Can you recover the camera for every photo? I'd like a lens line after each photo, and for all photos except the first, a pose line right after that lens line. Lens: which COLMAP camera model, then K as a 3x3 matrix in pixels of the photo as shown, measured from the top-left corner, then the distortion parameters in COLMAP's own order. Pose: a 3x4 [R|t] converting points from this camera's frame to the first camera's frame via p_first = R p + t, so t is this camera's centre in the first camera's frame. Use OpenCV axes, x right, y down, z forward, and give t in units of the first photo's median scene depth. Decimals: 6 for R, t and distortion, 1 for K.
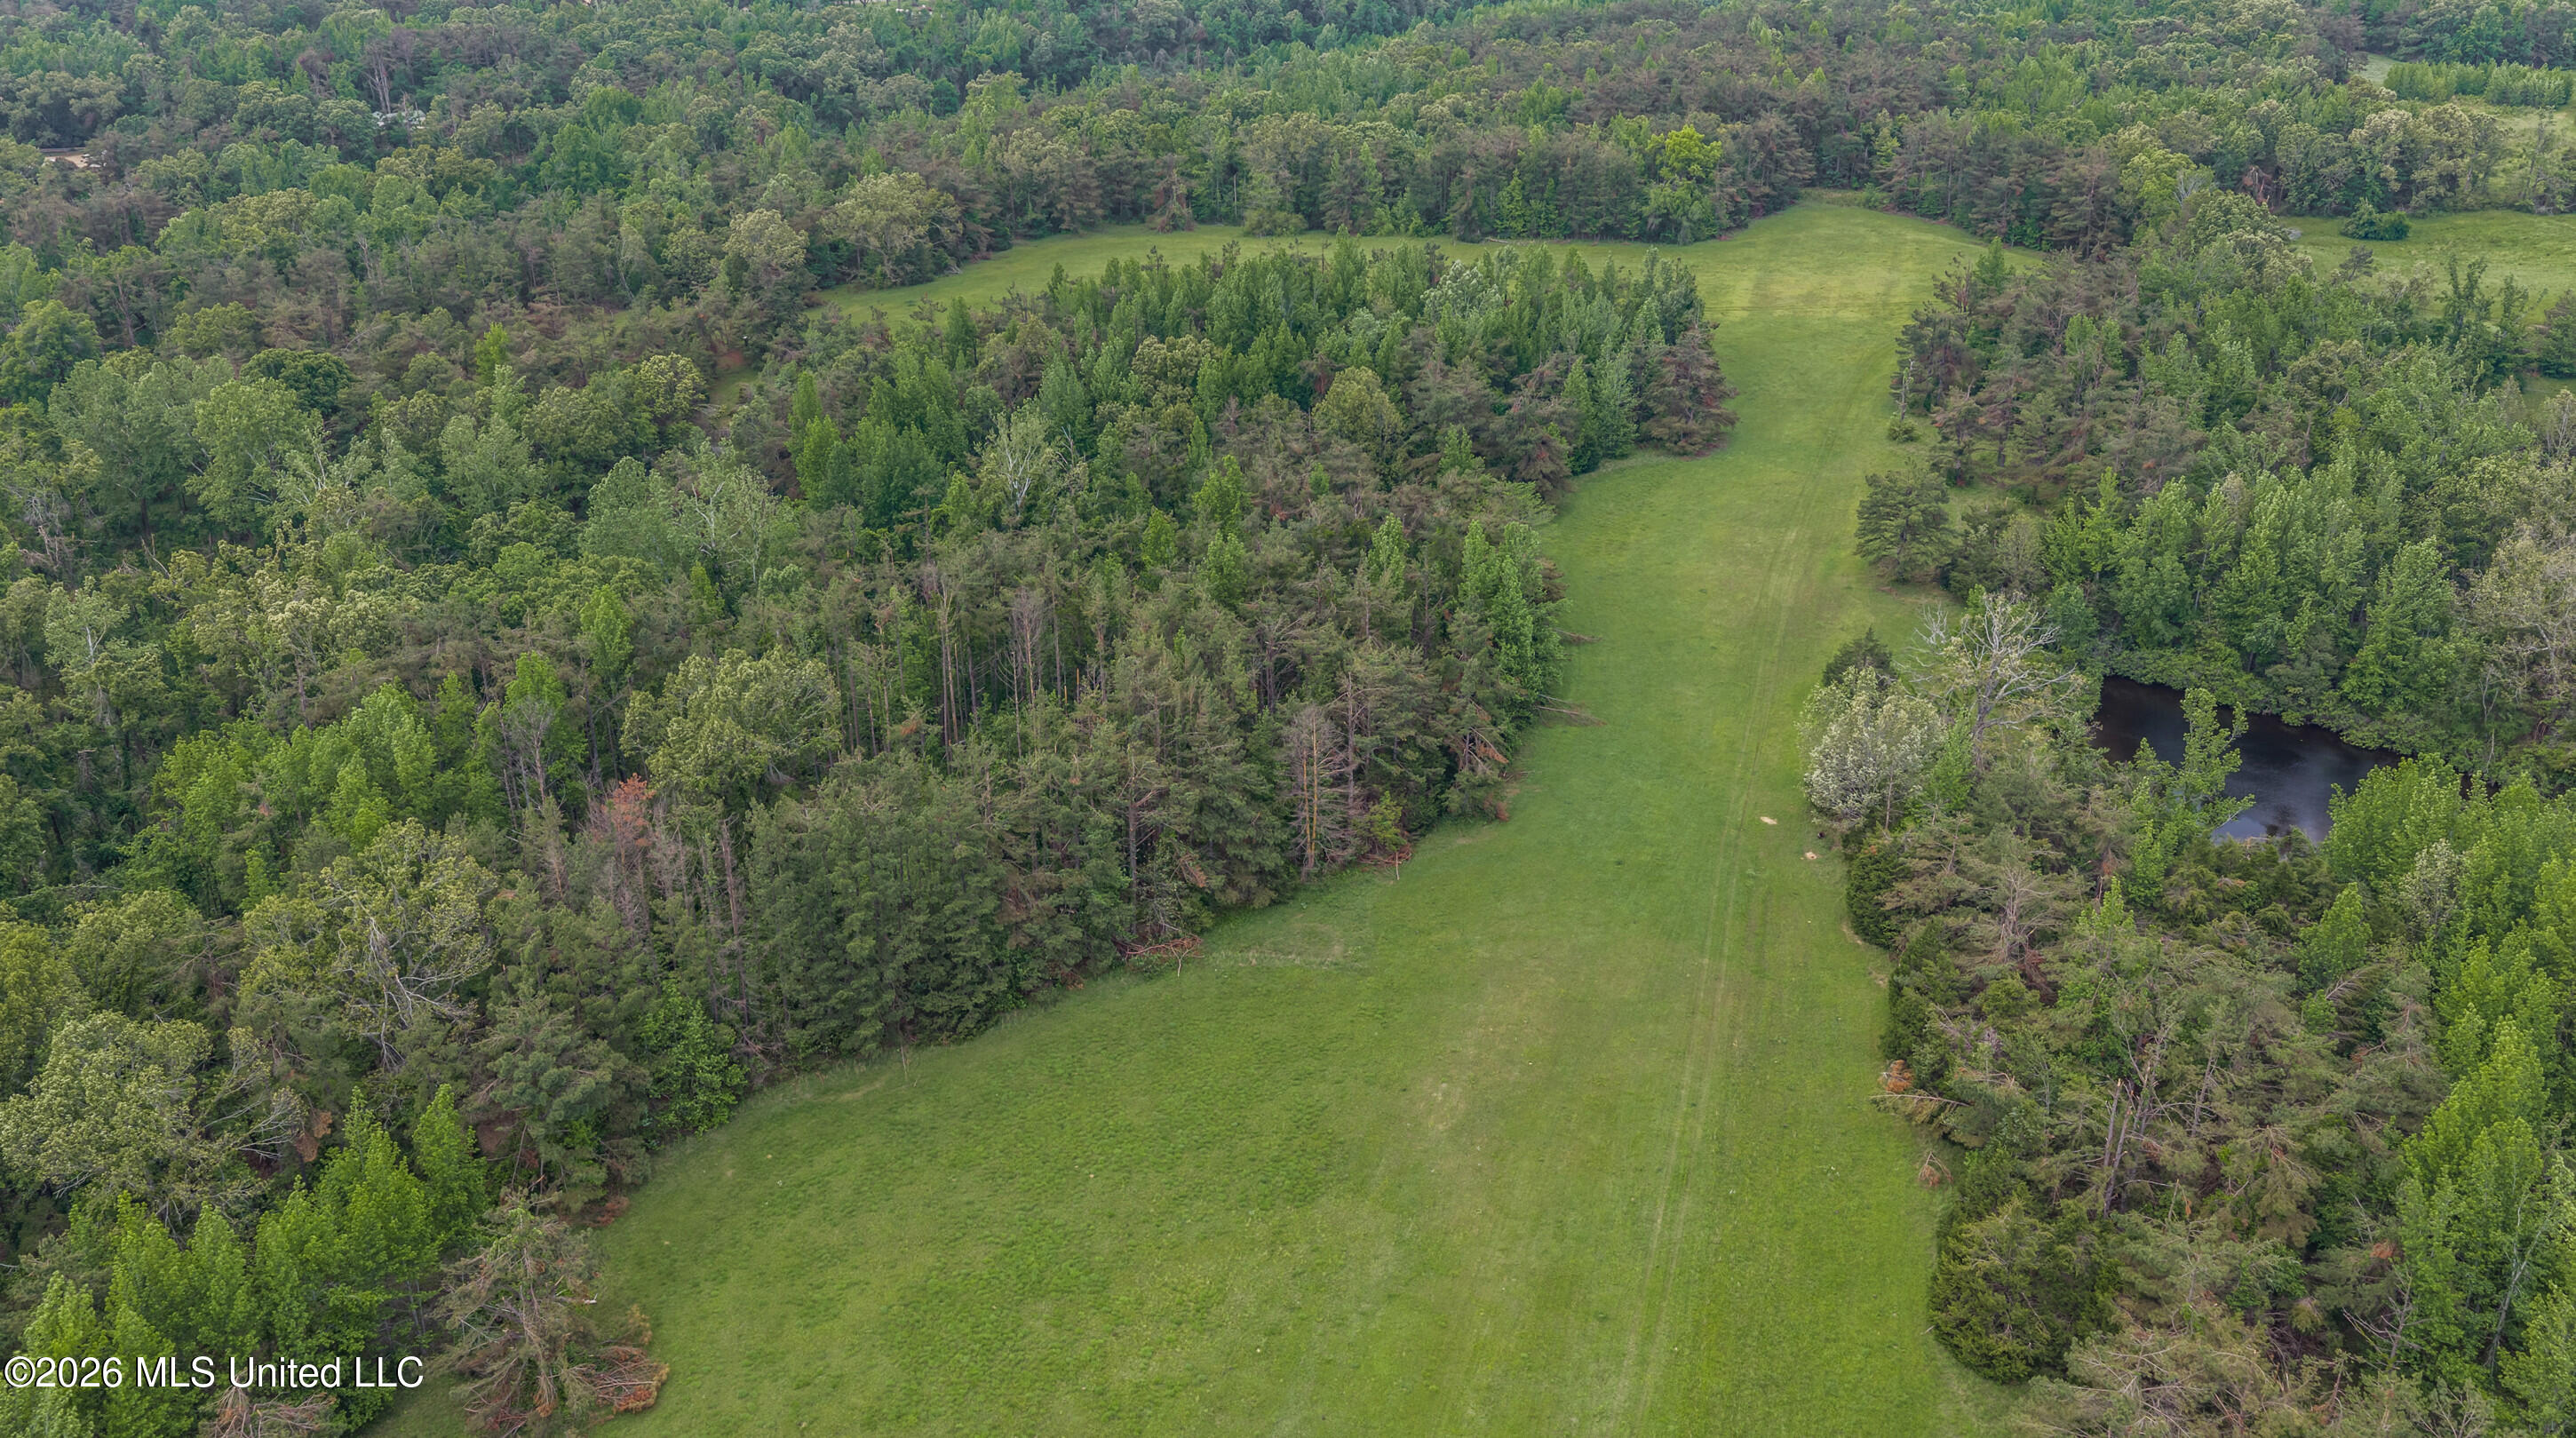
lens RADIAL K [[2169.7, 0, 1287.3], [0, 2169.7, 716.1], [0, 0, 1]] dist [0.021562, -0.050336]
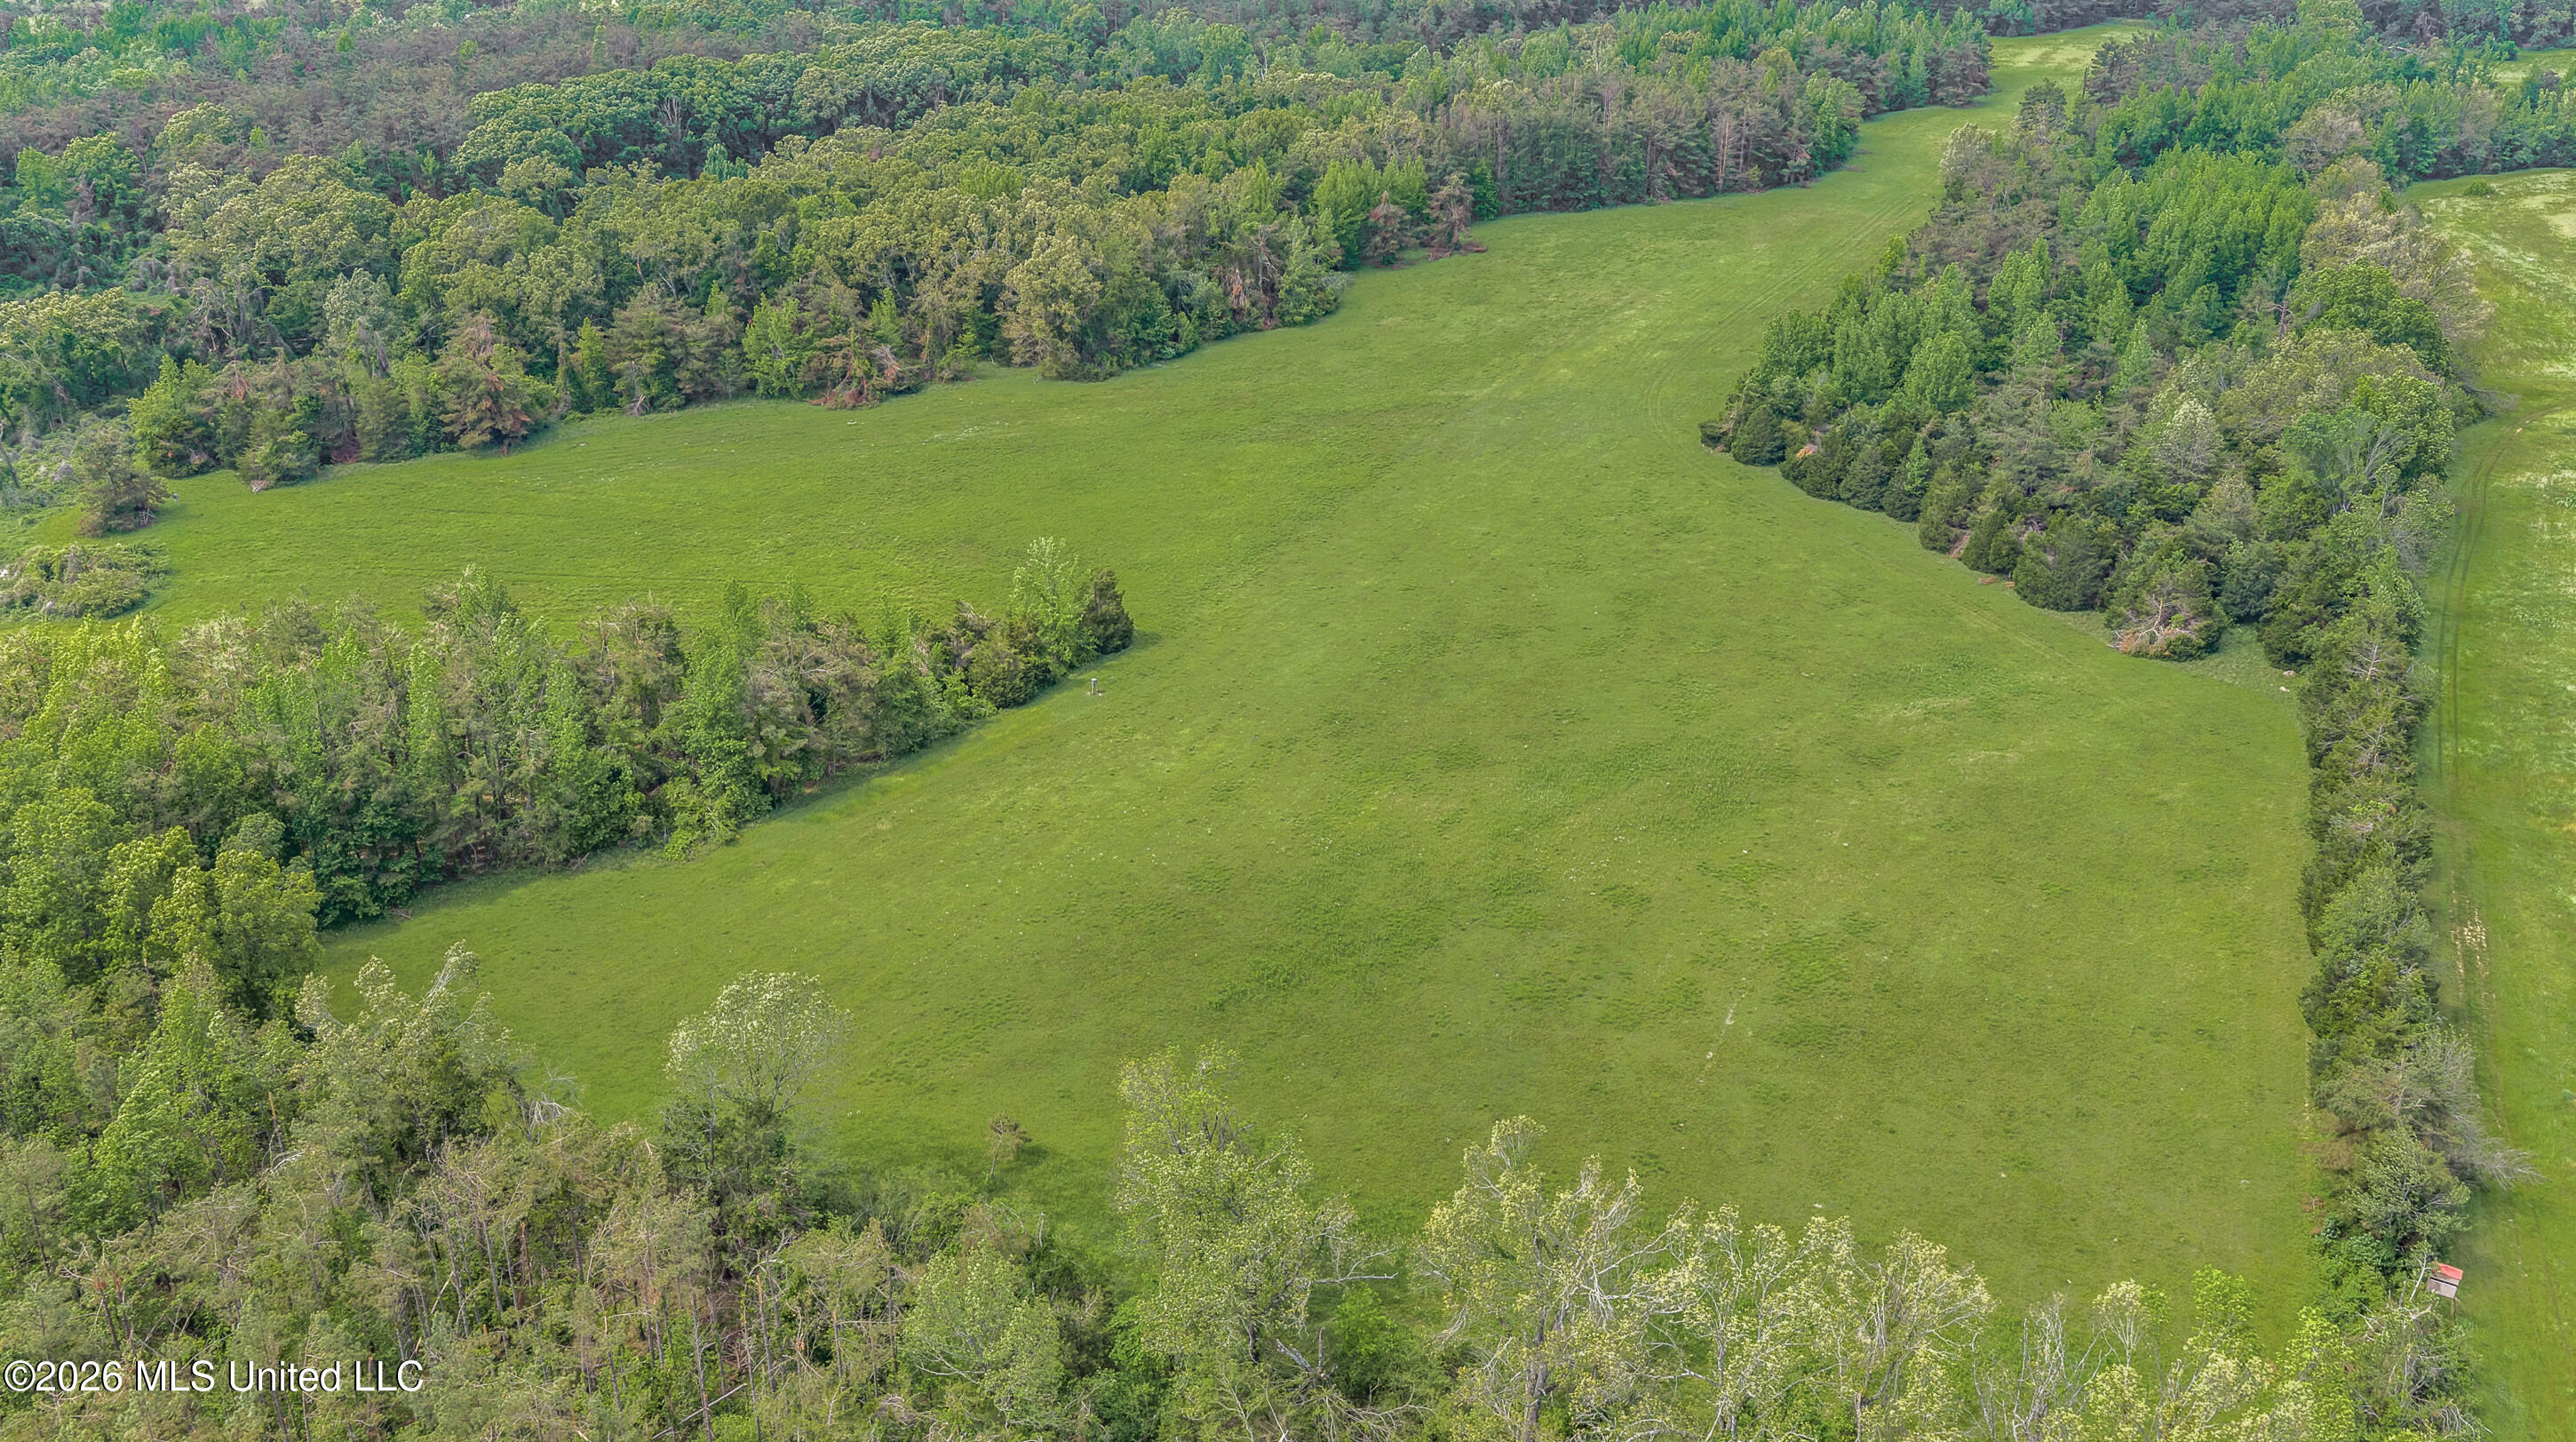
lens RADIAL K [[2170.1, 0, 1274.1], [0, 2170.1, 718.5], [0, 0, 1]] dist [0.021562, -0.050336]
pose [[0.971927, 0.110797, -0.207561, 0.046180], [-0.107074, 0.993824, 0.029122, 0.305922], [0.209506, -0.006080, 0.977788, -0.708647]]
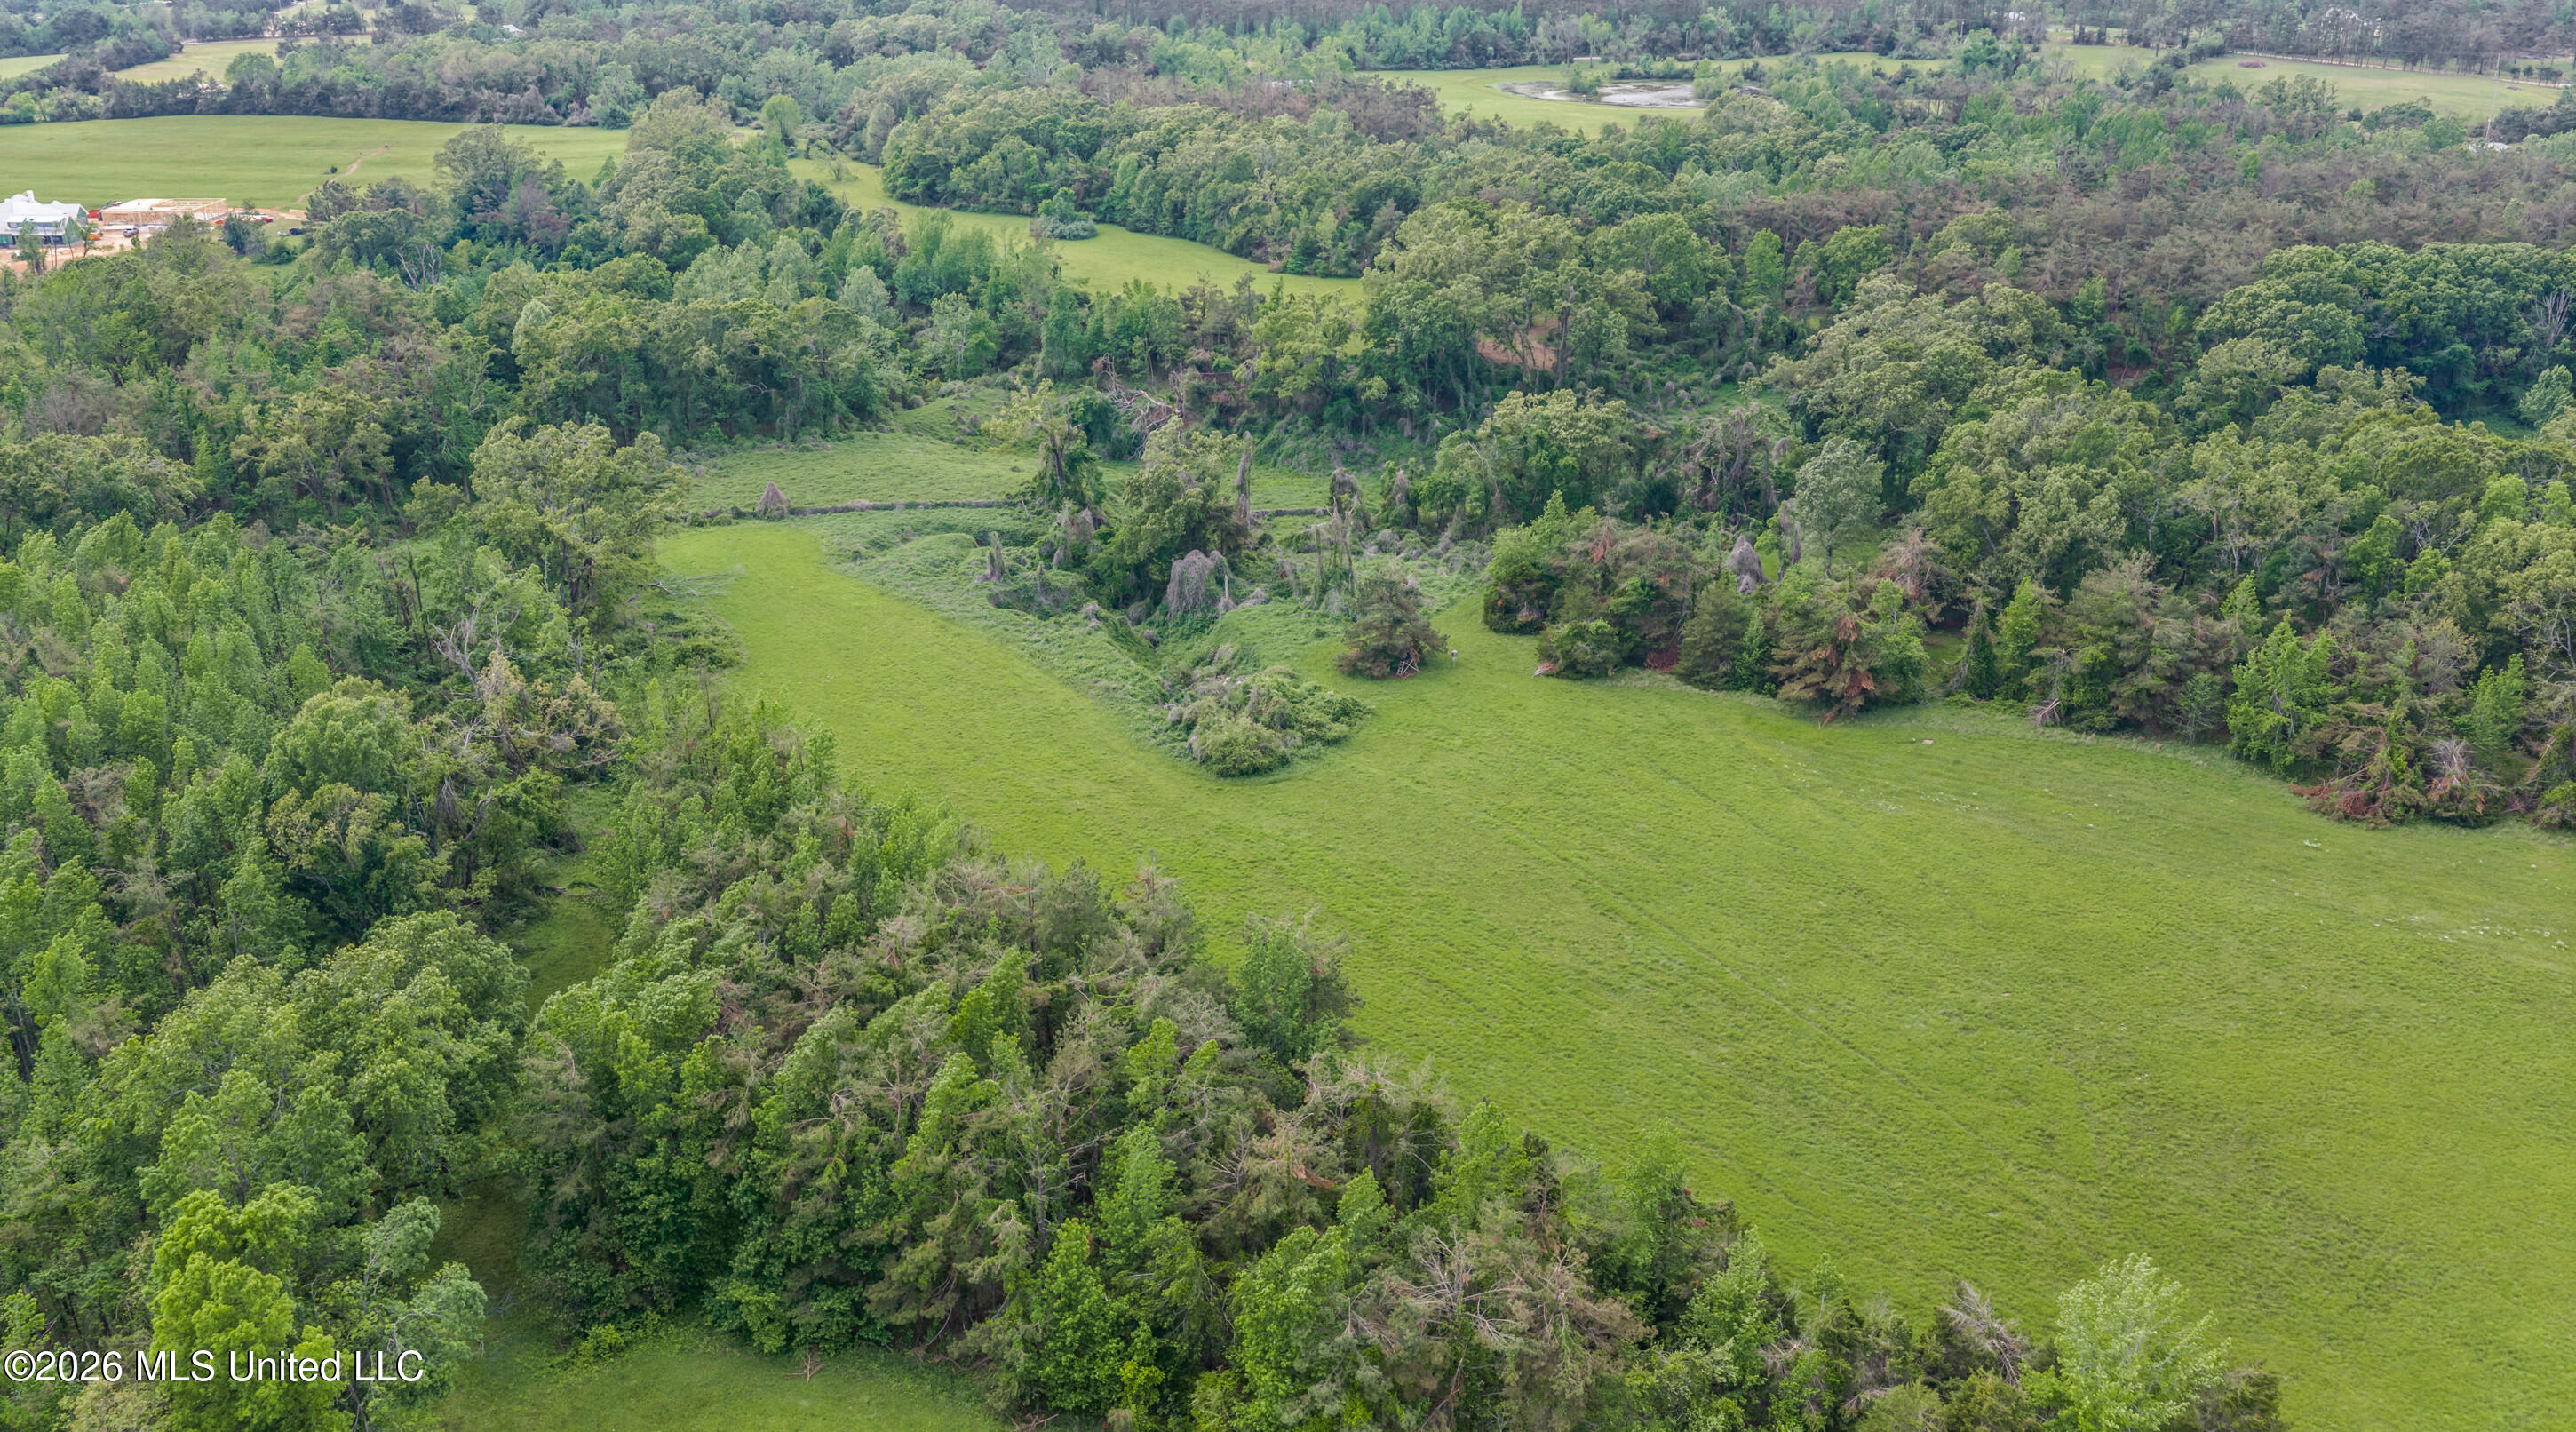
lens RADIAL K [[2179.4, 0, 1276.8], [0, 2179.4, 716.9], [0, 0, 1]] dist [0.019687, 0.001916]
pose [[0.387811, 0.369431, -0.844467, 0.041662], [-0.383639, 0.897734, 0.216552, 0.191565], [0.838107, 0.239989, 0.489879, -0.410581]]
